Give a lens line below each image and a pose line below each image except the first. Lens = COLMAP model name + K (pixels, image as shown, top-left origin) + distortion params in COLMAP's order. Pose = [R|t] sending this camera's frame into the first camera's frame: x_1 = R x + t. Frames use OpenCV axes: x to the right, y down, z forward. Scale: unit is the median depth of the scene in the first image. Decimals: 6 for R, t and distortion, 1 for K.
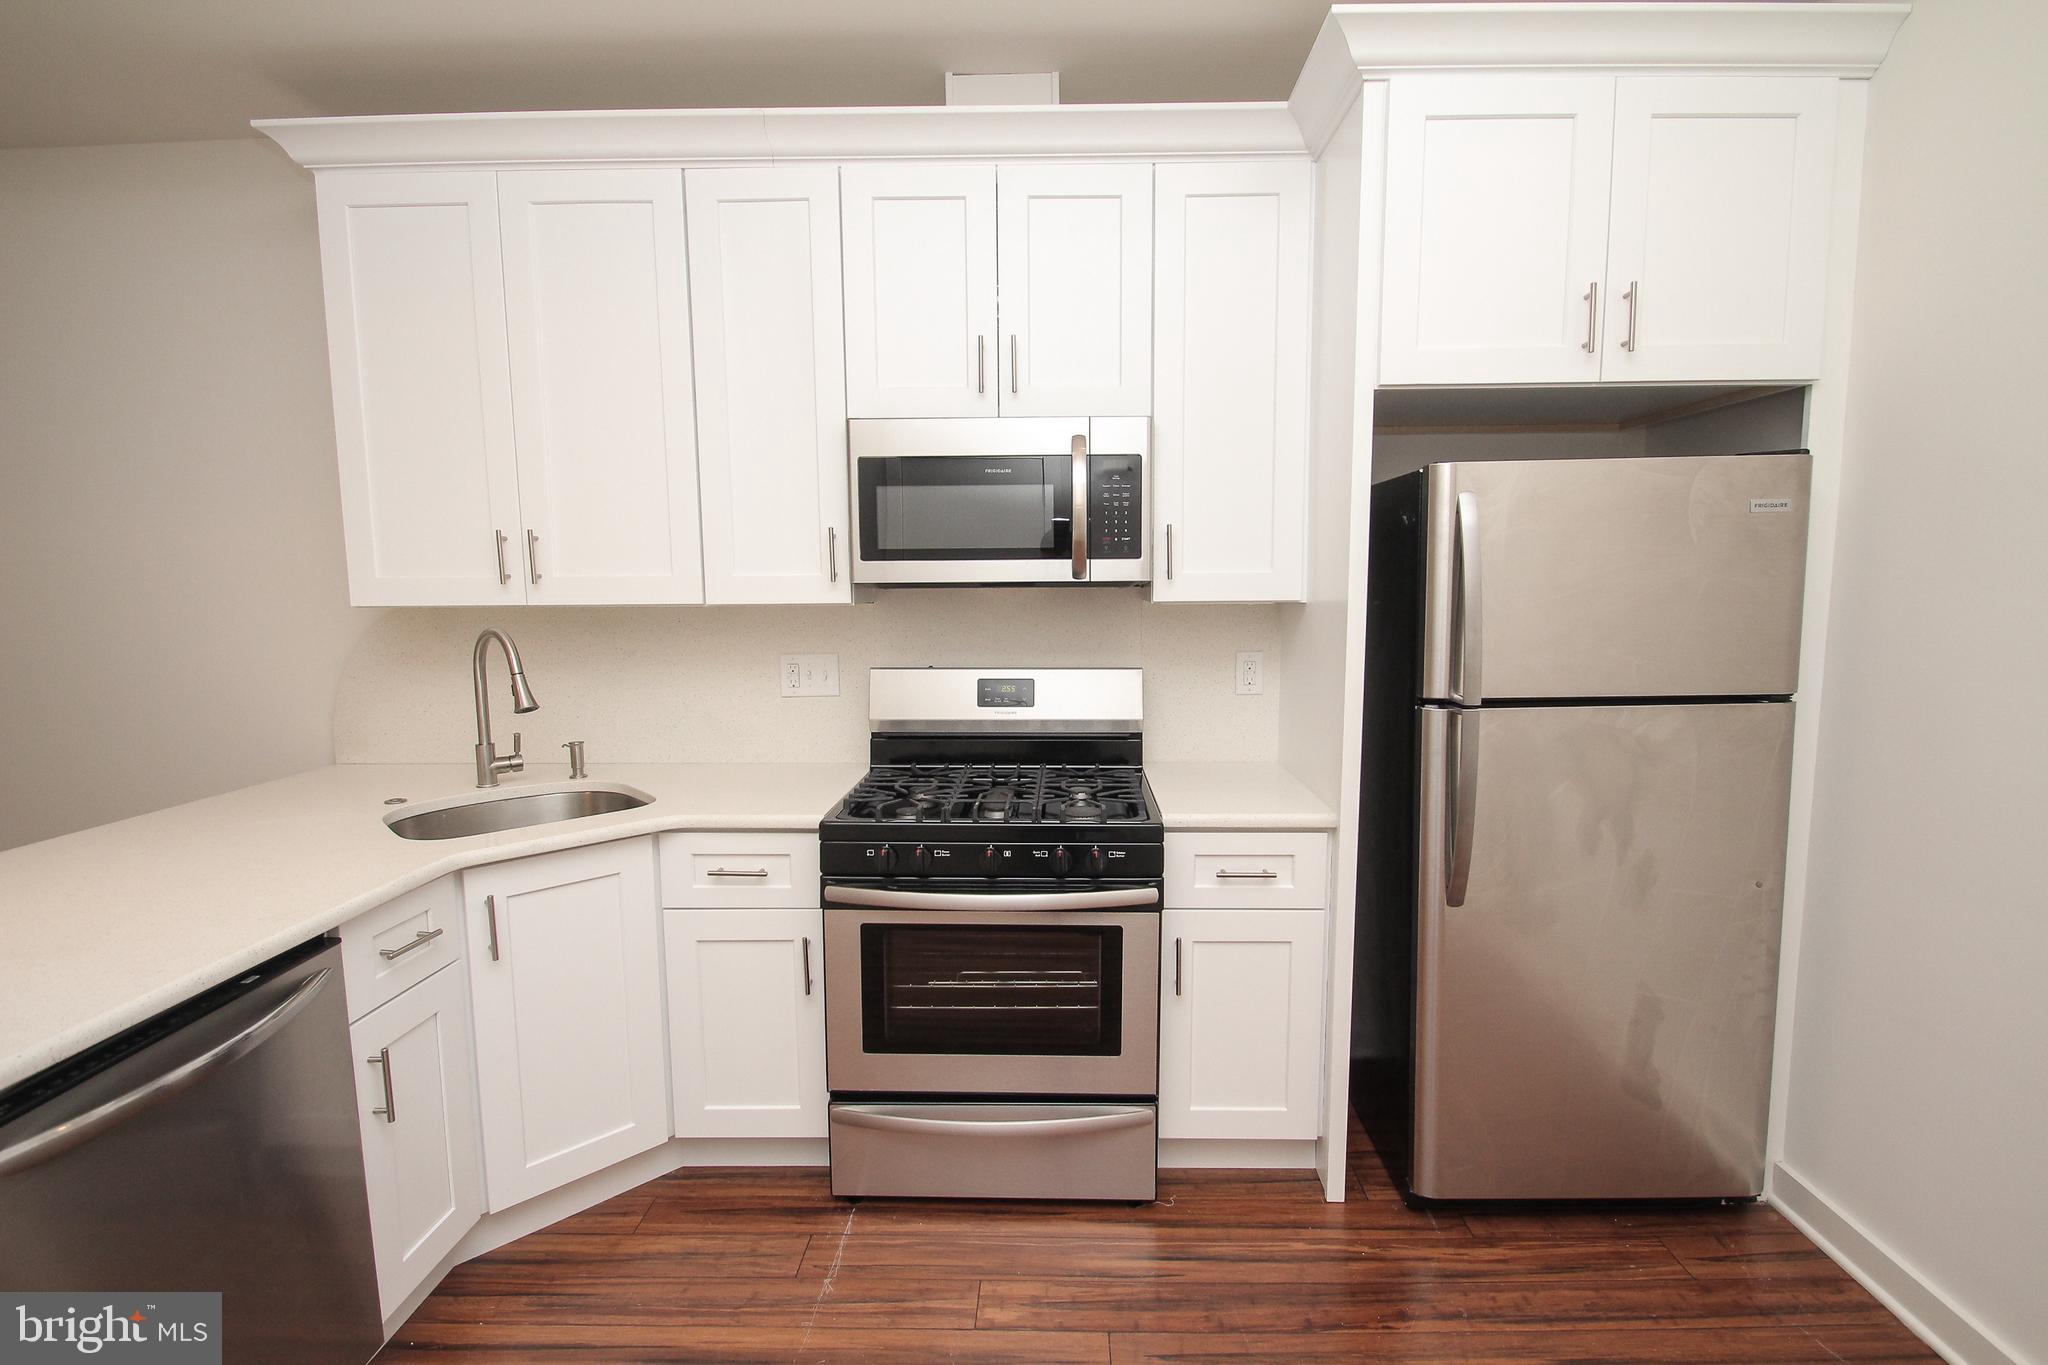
lens RADIAL K [[947.2, 0, 1049.4], [0, 947.2, 677.3], [0, 0, 1]] dist [-0.003522, -0.008788]
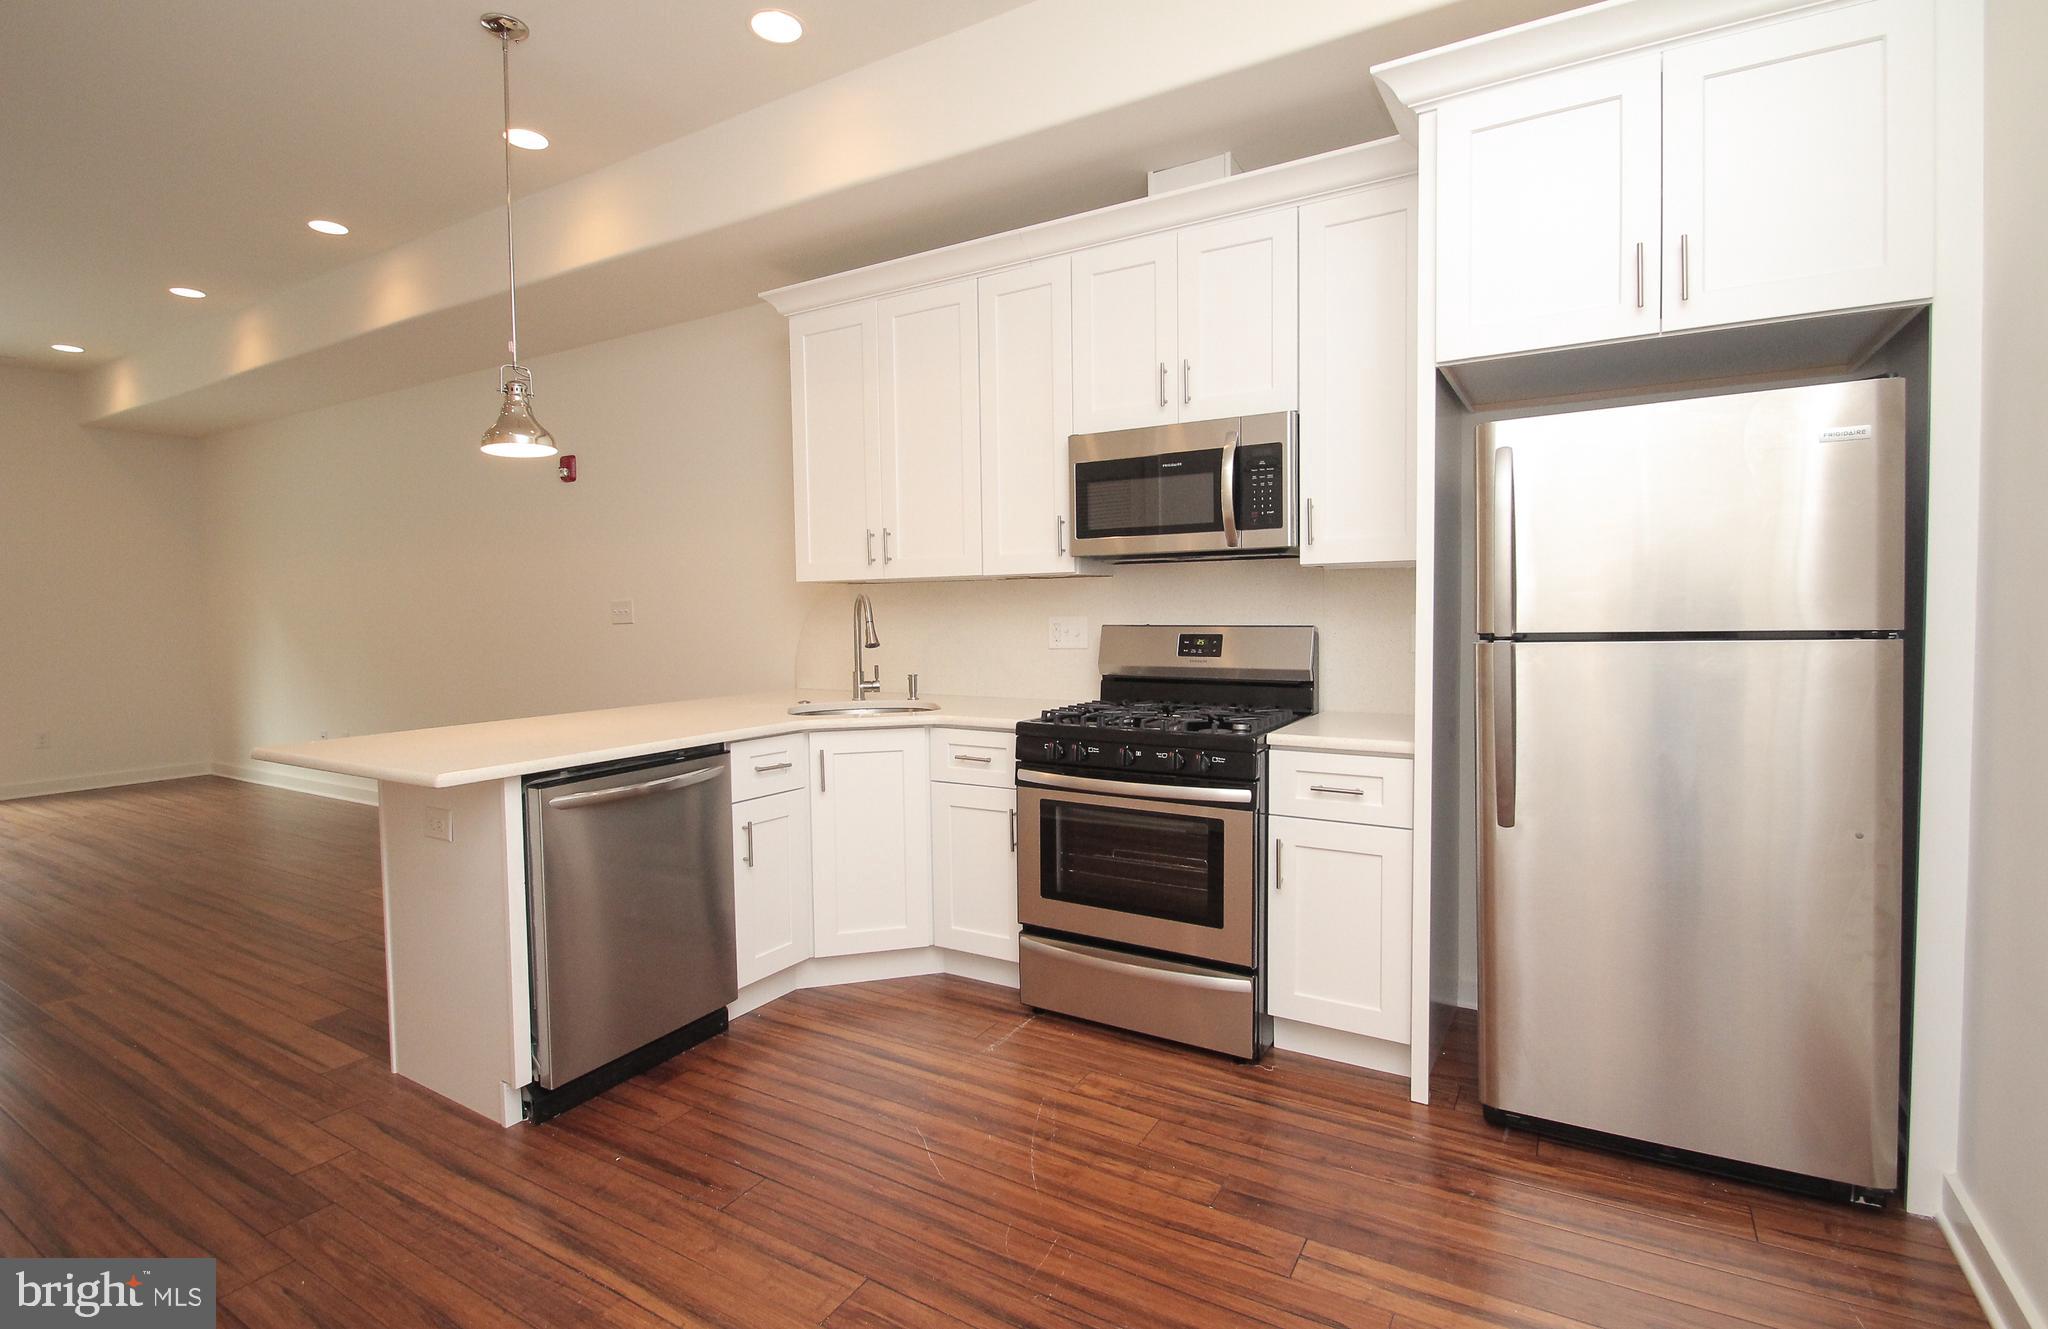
lens RADIAL K [[950.2, 0, 1051.7], [0, 950.2, 642.8], [0, 0, 1]] dist [-0.012863, -0.005739]
pose [[0.872945, 0.012120, -0.487669, 0.440895], [-0.042939, 0.997720, -0.052066, 0.097288], [0.485926, 0.066391, 0.871475, -0.186439]]
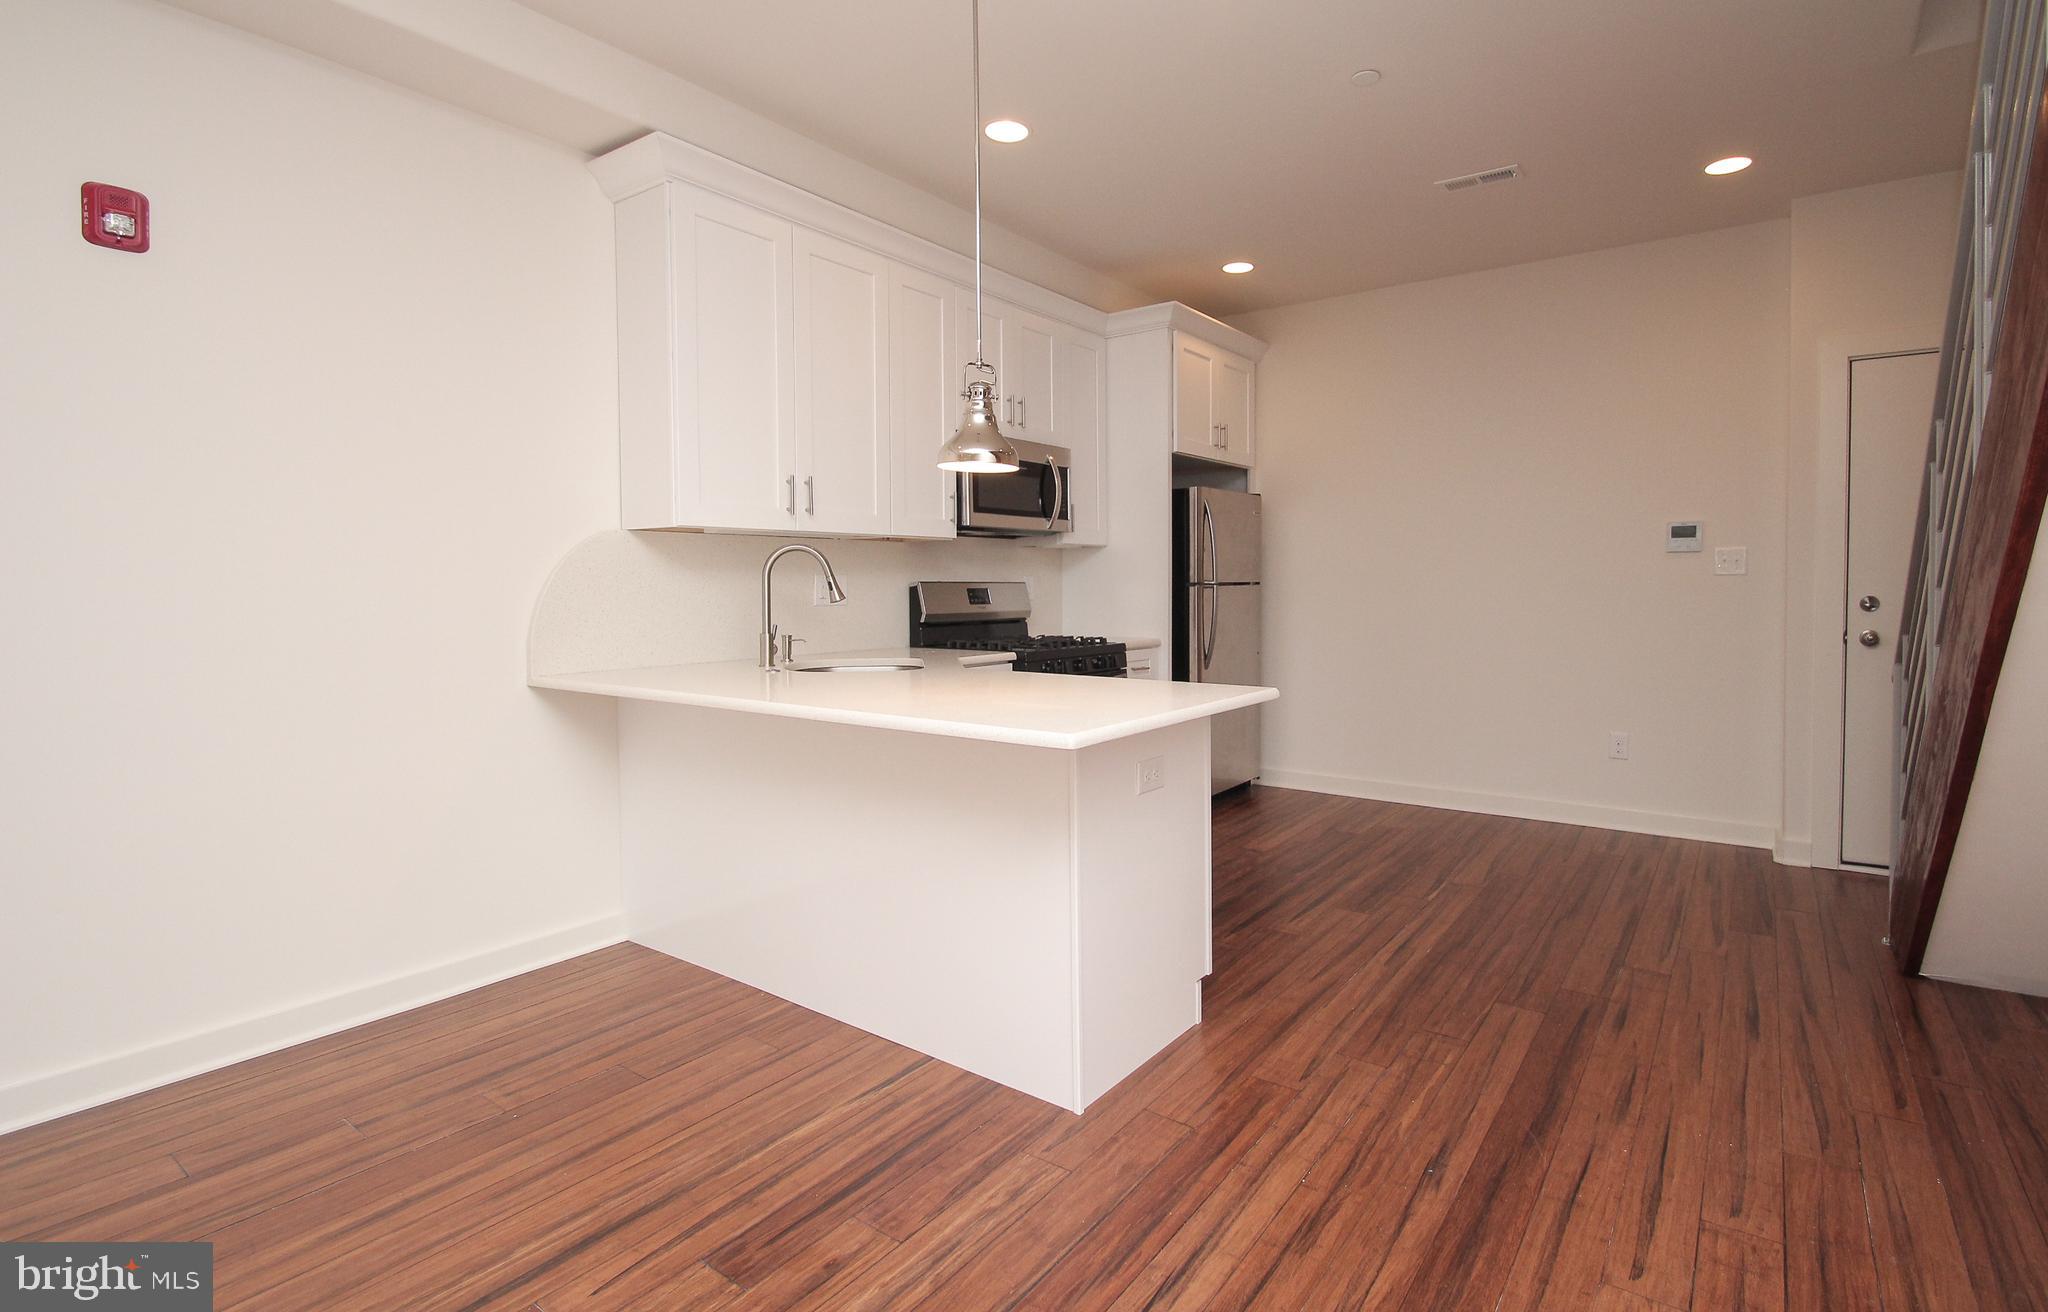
lens RADIAL K [[969.7, 0, 1066.9], [0, 969.7, 622.3], [0, 0, 1]] dist [-0.002069, -0.010214]
pose [[0.571441, -0.033427, 0.819962, -1.585884], [0.090772, 0.995614, -0.022672, 0.131717], [-0.815608, 0.087385, 0.571968, -0.120103]]
